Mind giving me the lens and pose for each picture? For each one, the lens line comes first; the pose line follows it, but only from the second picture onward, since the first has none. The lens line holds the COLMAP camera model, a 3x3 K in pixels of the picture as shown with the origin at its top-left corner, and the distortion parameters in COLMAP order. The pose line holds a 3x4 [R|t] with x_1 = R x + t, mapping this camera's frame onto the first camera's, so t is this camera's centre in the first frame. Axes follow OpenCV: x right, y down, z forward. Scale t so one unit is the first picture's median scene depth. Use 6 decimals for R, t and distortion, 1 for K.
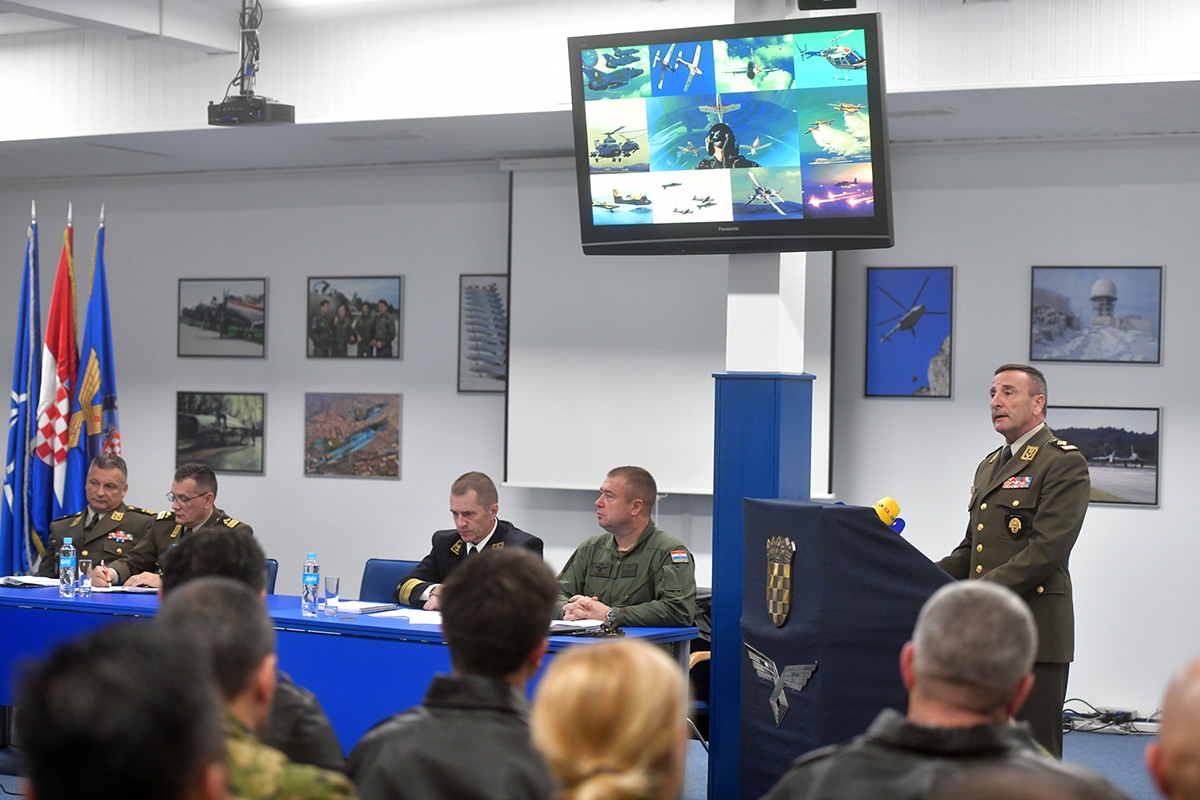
lens RADIAL K [[2395.0, 0, 604.4], [0, 2395.0, 410.3], [0, 0, 1]] dist [-0.082193, 0.000000]
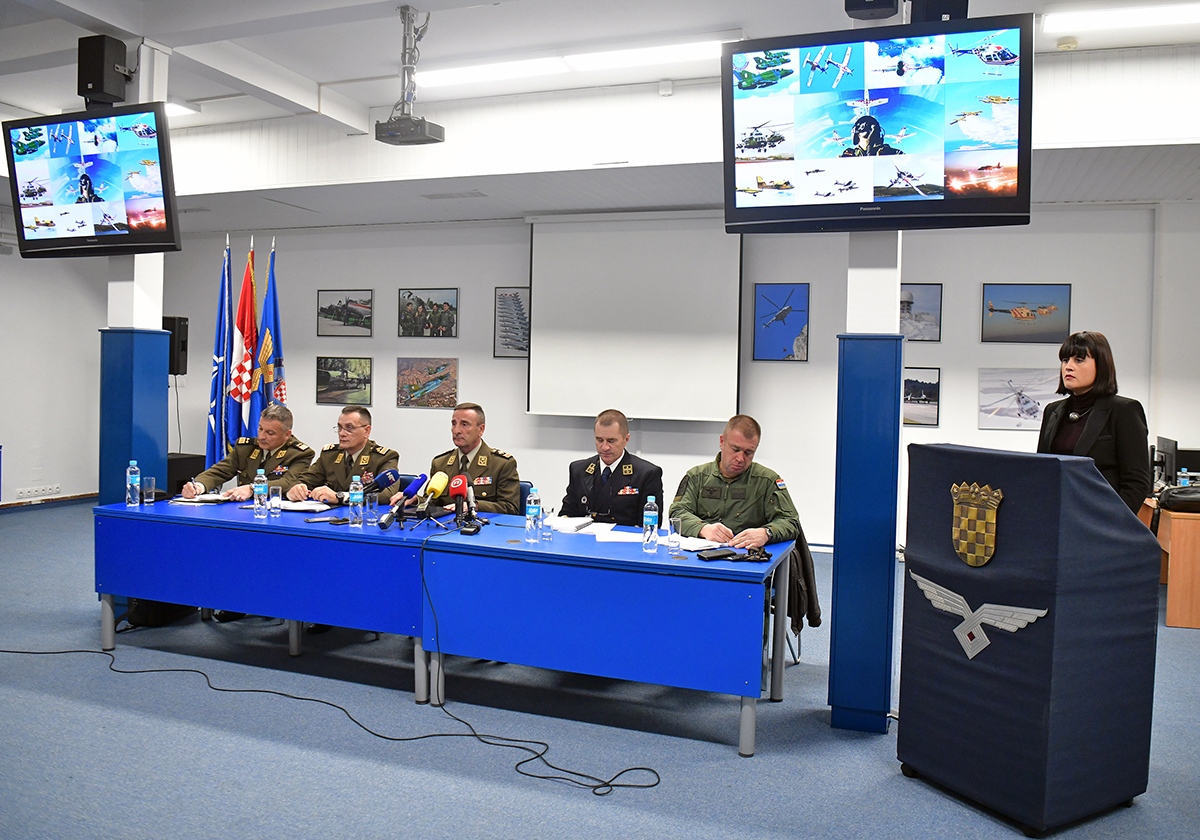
lens RADIAL K [[925.1, 0, 634.3], [0, 925.1, 396.9], [0, 0, 1]] dist [-0.073339, 0.015938]
pose [[0.982656, -0.001959, 0.185428, -0.087696], [-0.003215, 0.999614, 0.027599, 0.001987], [-0.185410, -0.027716, 0.982270, 0.358092]]
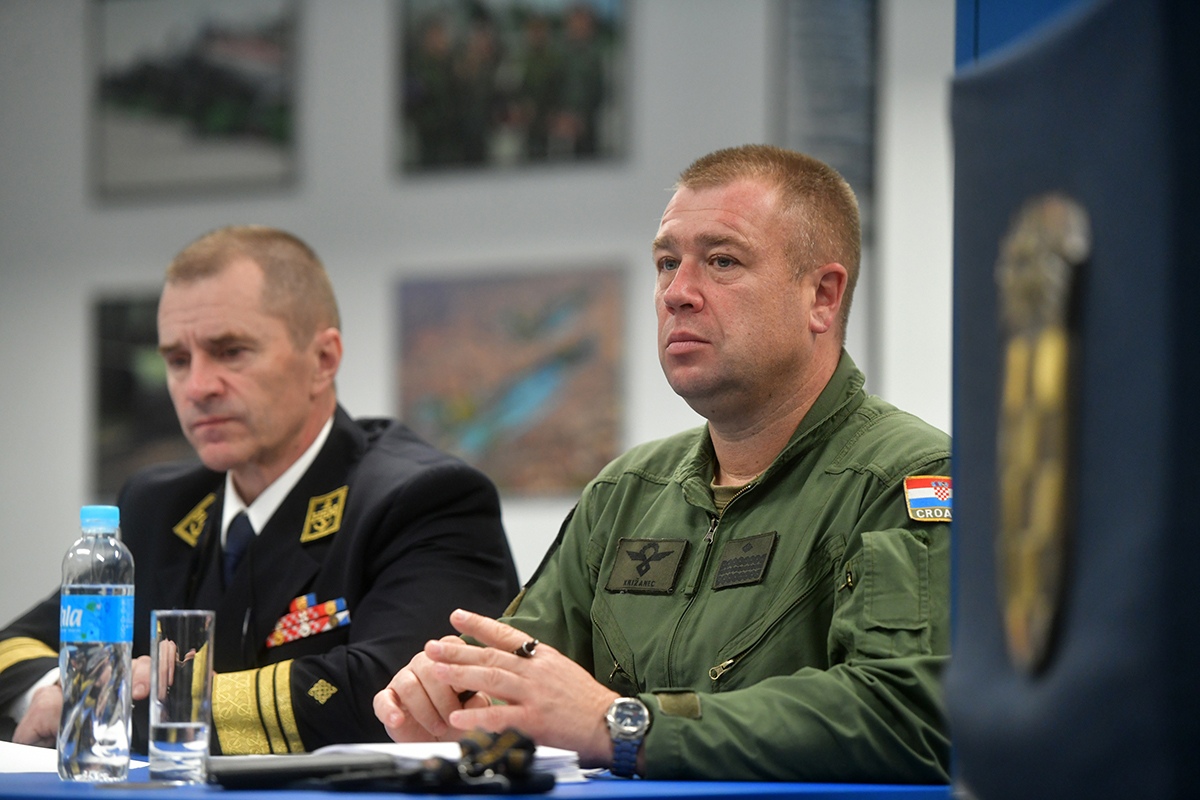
lens RADIAL K [[4652.8, 0, 599.2], [0, 4652.8, 400.8], [0, 0, 1]] dist [-0.034758, 0.000000]
pose [[0.971939, -0.017241, -0.234599, 0.074365], [0.005864, 0.998776, -0.049109, 0.049526], [0.235159, 0.046355, 0.970851, 0.356102]]
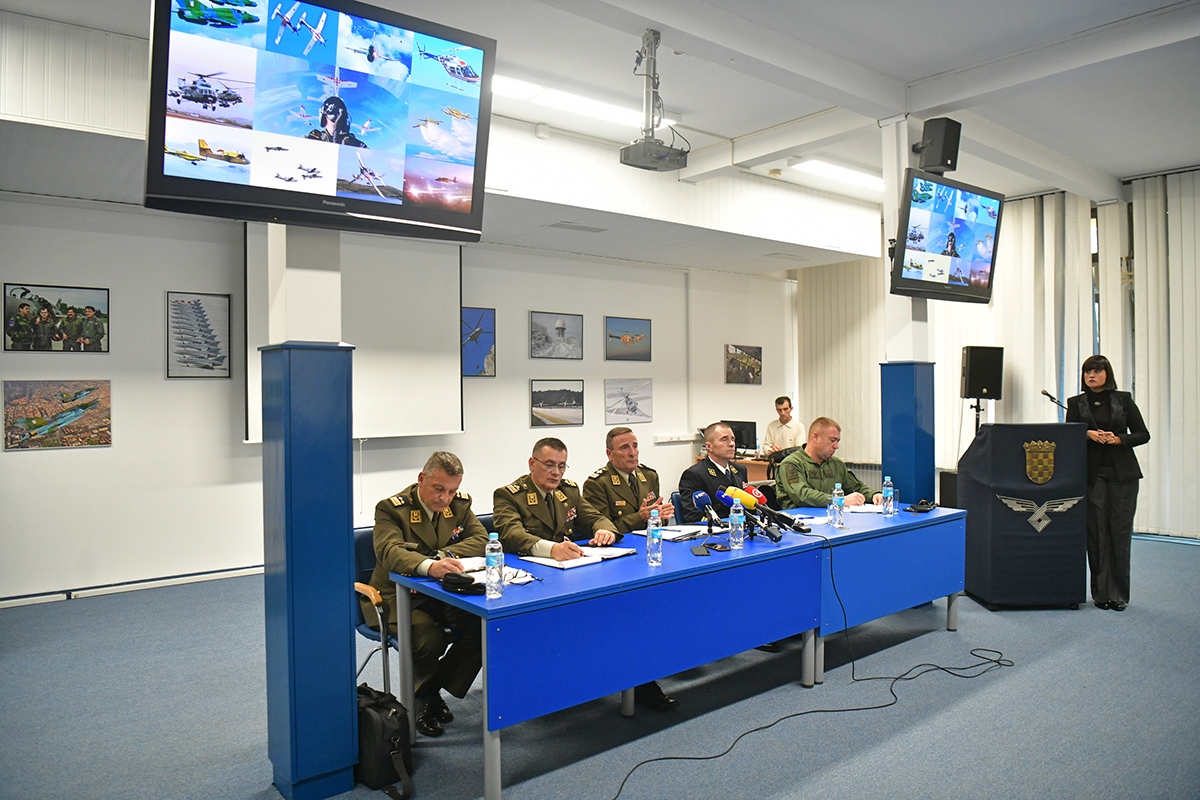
lens RADIAL K [[826.8, 0, 595.6], [0, 826.8, 390.9], [0, 0, 1]] dist [-0.076978, 0.021245]
pose [[0.372409, -0.027094, 0.927673, -0.412323], [0.016095, 0.999612, 0.022734, -0.007040], [-0.927929, 0.006465, 0.372700, 0.626741]]
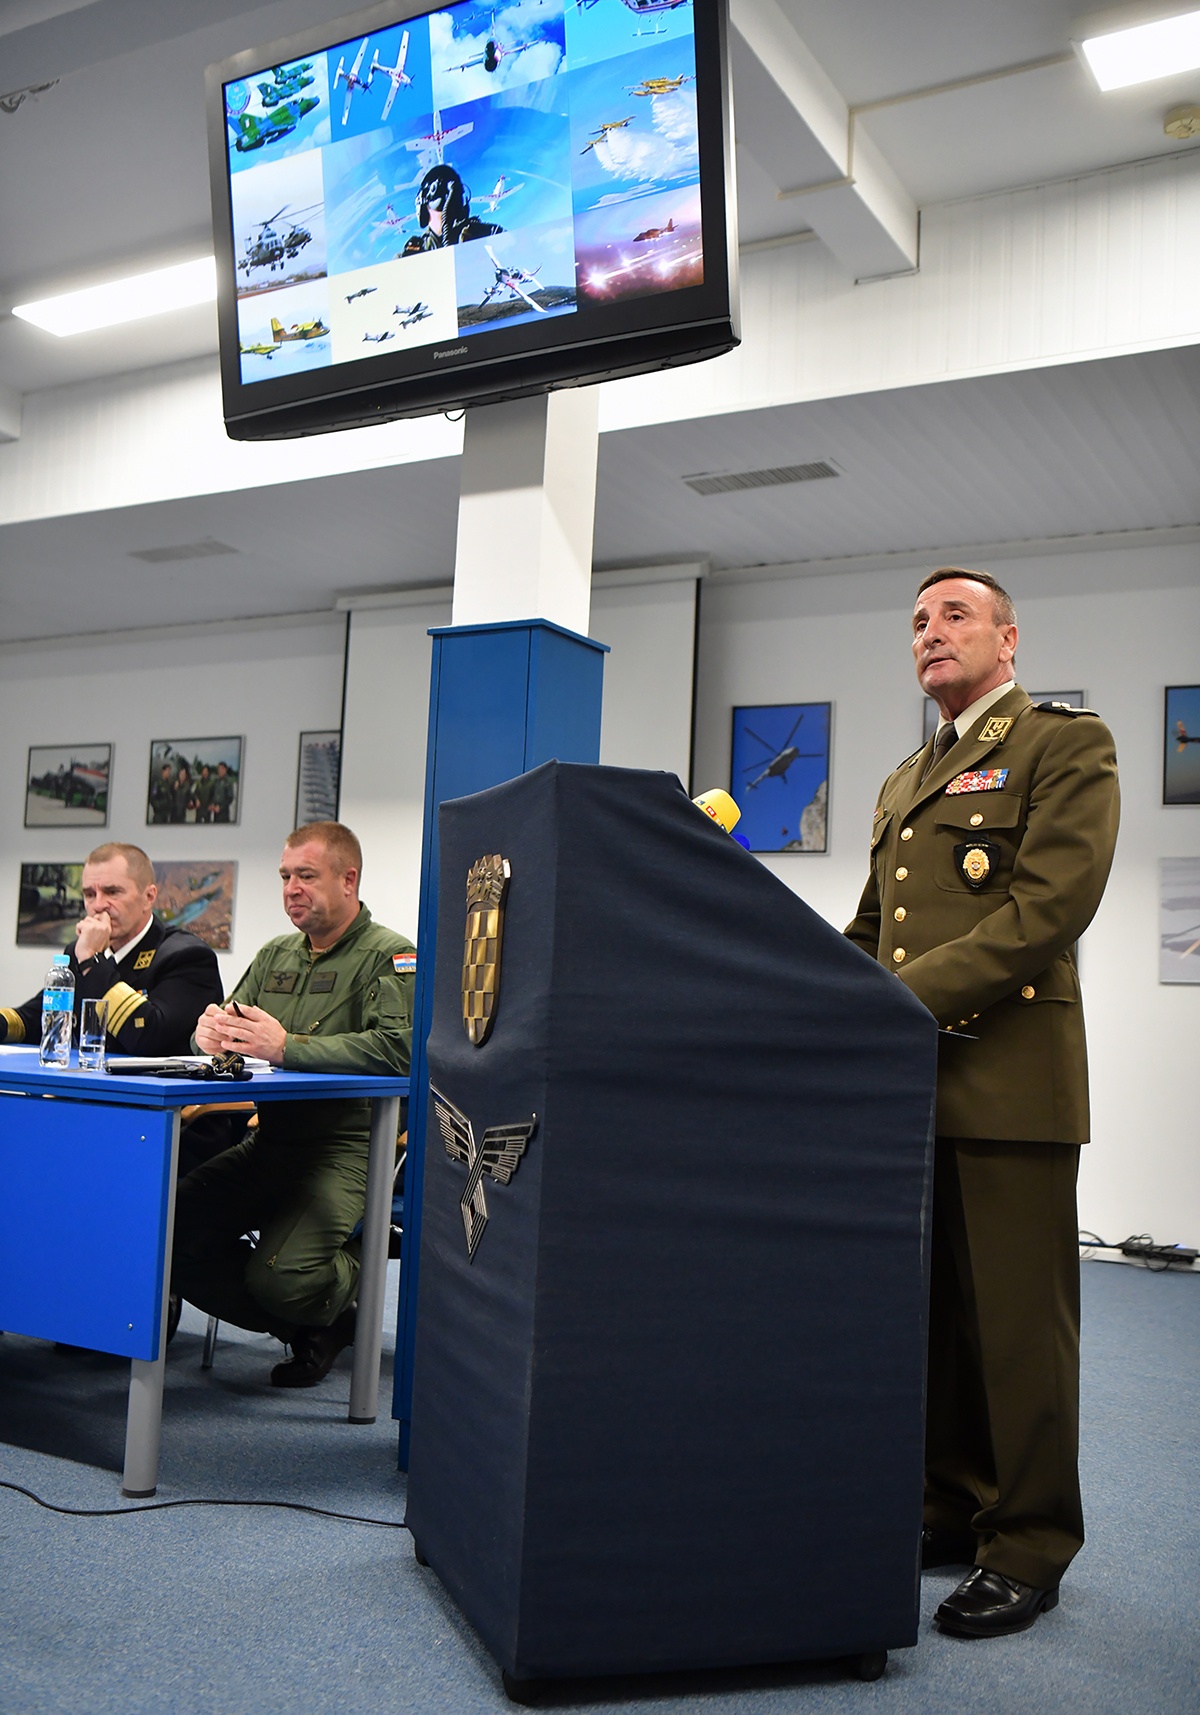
lens RADIAL K [[1628.0, 0, 572.1], [0, 1628.0, 867.4], [0, 0, 1]] dist [0.001237, 0.000000]
pose [[0.999654, 0.025585, -0.006136, 0.052898], [-0.025999, 0.996350, -0.081307, 0.046345], [0.004033, 0.081439, 0.996670, 0.385837]]
